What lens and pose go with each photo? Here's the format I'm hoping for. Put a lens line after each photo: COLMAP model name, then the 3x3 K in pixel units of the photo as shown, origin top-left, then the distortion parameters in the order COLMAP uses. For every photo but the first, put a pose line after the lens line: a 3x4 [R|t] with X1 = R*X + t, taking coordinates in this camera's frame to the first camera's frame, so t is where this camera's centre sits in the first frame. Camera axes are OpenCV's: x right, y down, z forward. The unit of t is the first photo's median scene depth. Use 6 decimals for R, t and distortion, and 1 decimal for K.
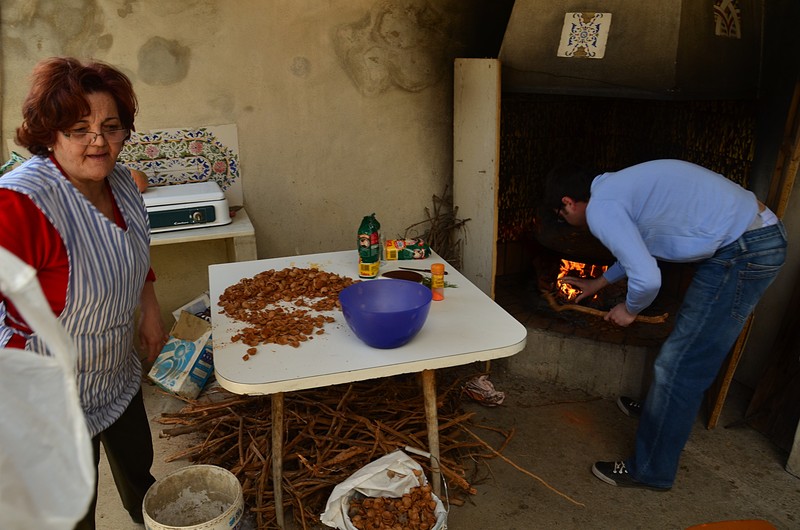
lens RADIAL K [[638.4, 0, 401.4], [0, 638.4, 276.4], [0, 0, 1]] dist [-0.156555, 0.125479]
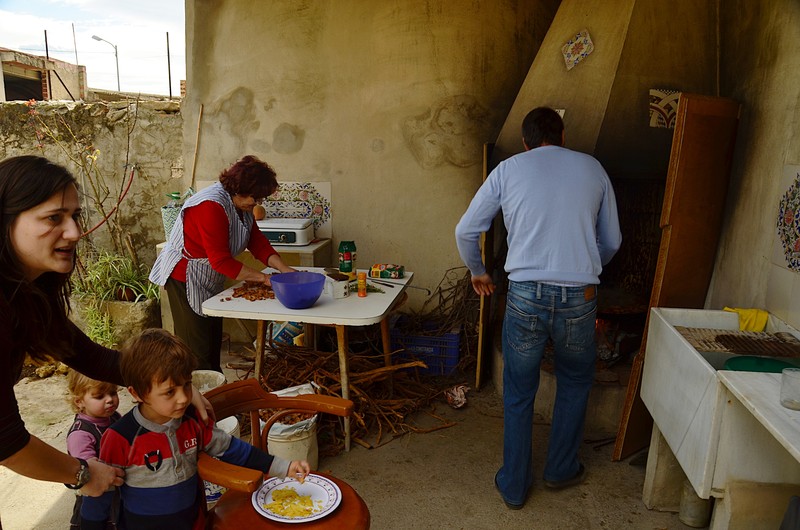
lens RADIAL K [[638.4, 0, 401.4], [0, 638.4, 276.4], [0, 0, 1]] dist [-0.156555, 0.125479]
pose [[0.889105, 0.115918, -0.442781, 0.568571], [-0.169697, 0.981937, -0.083685, 0.070692], [0.425082, 0.149544, 0.892716, -0.225026]]
